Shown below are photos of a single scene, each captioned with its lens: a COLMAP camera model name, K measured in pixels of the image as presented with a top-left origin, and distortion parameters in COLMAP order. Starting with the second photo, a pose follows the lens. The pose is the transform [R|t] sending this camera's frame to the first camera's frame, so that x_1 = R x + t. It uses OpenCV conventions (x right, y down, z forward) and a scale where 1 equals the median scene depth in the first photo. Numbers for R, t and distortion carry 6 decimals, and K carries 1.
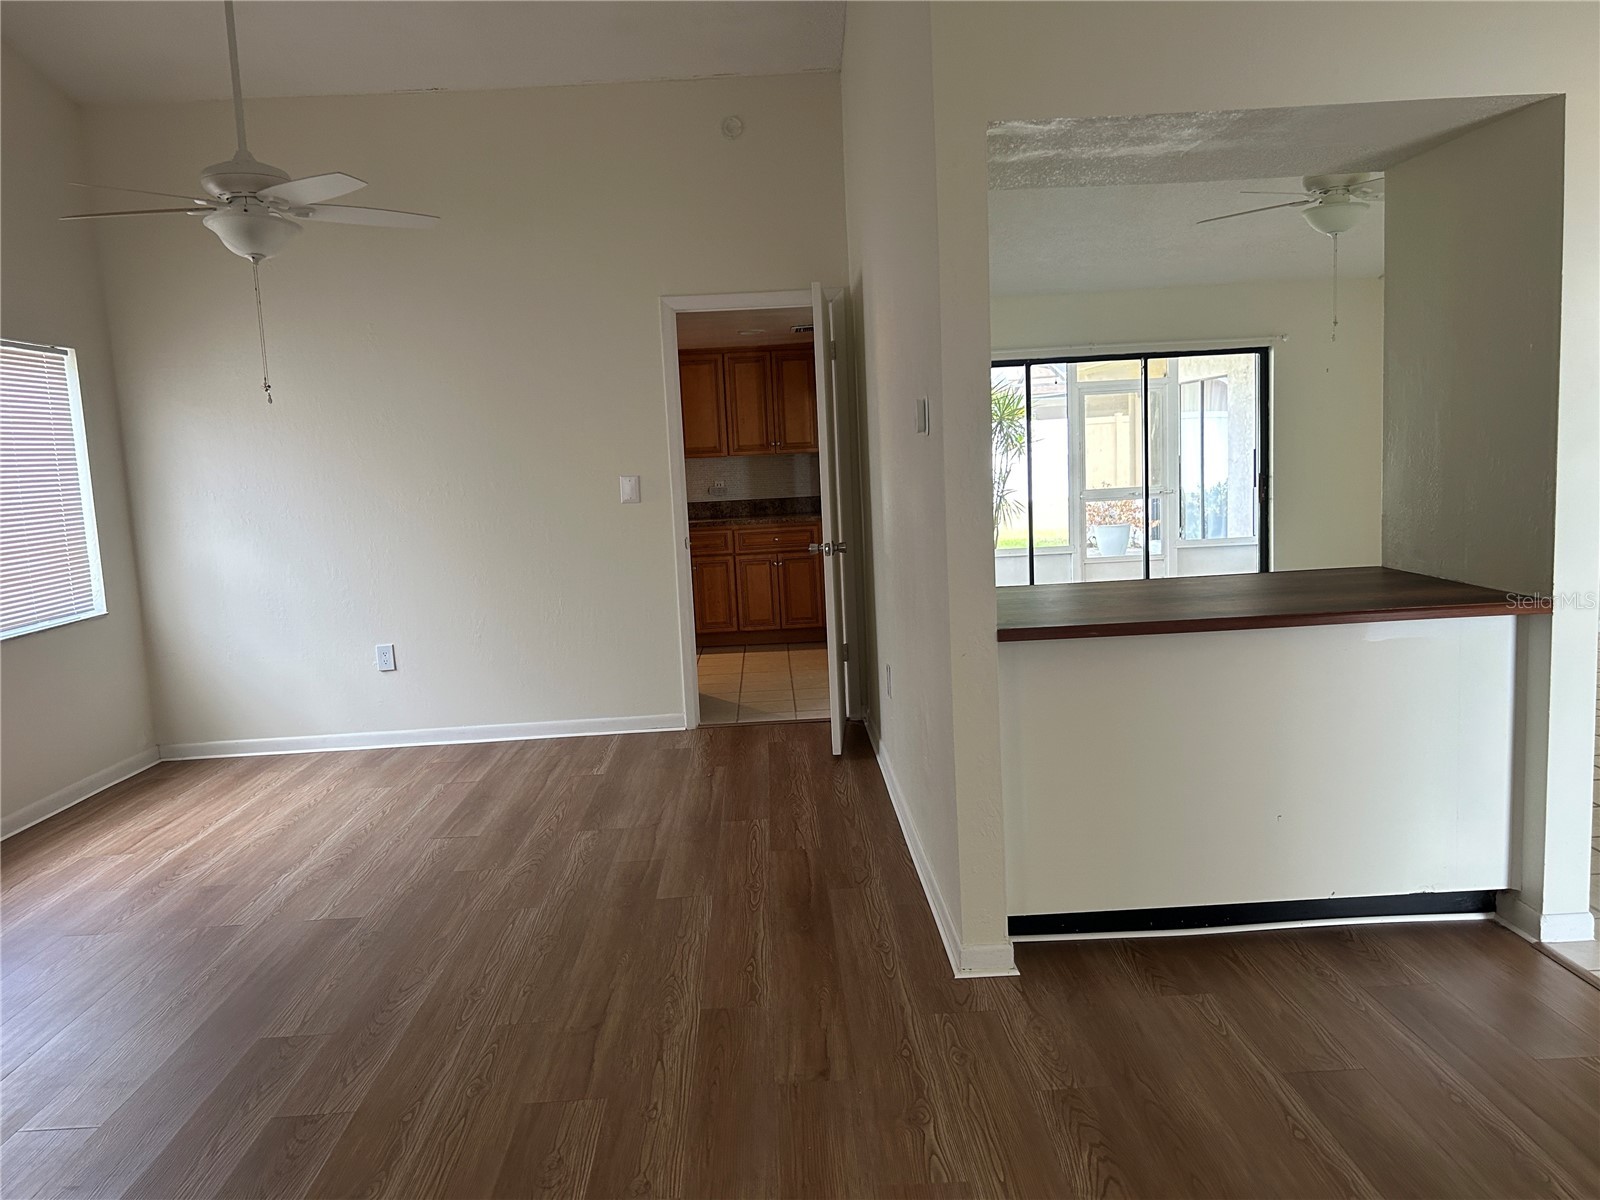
lens RADIAL K [[1184.8, 0, 800.0], [0, 1184.8, 600.0], [0, 0, 1]] dist [-0.000289, -0.000295]
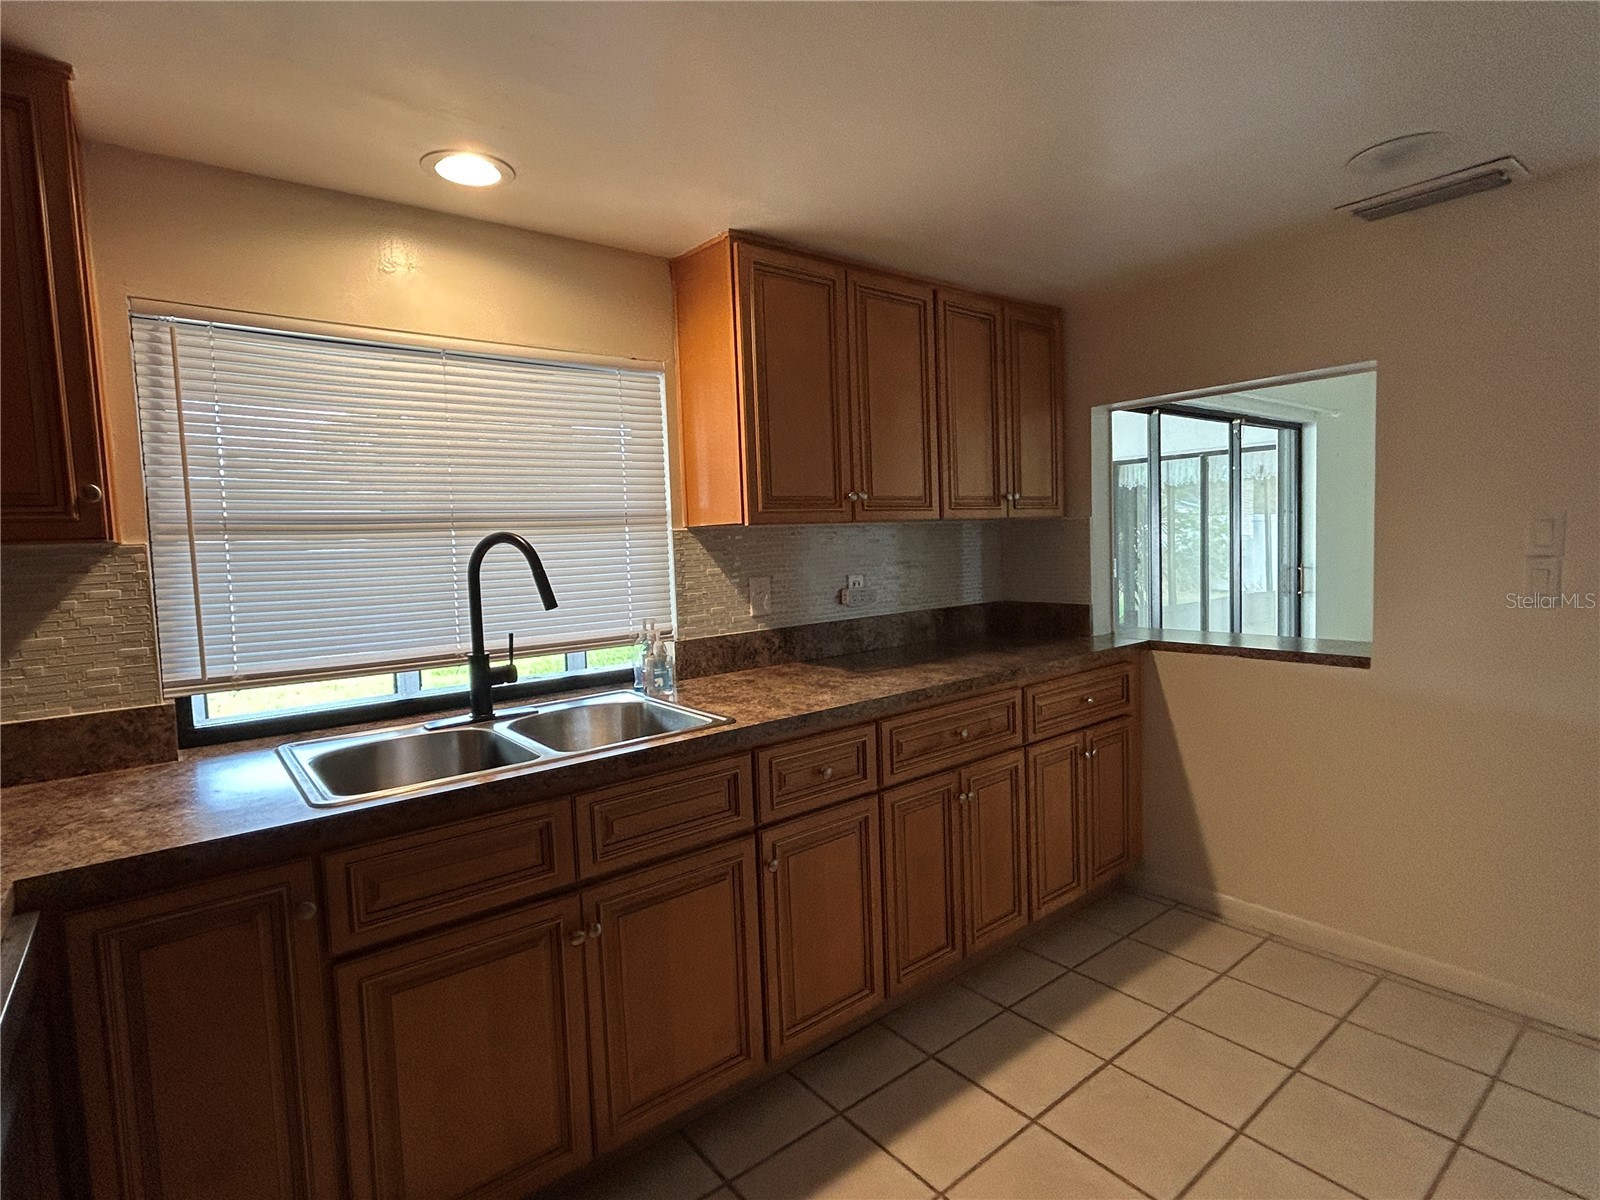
lens RADIAL K [[805.3, 0, 800.0], [0, 805.3, 600.0], [0, 0, 1]] dist [0.001653, 0.000149]
pose [[0.798375, -0.021479, 0.601777, -0.276981], [0.064271, 0.996695, -0.049692, -0.076549], [-0.598721, 0.078350, 0.797116, 0.759508]]
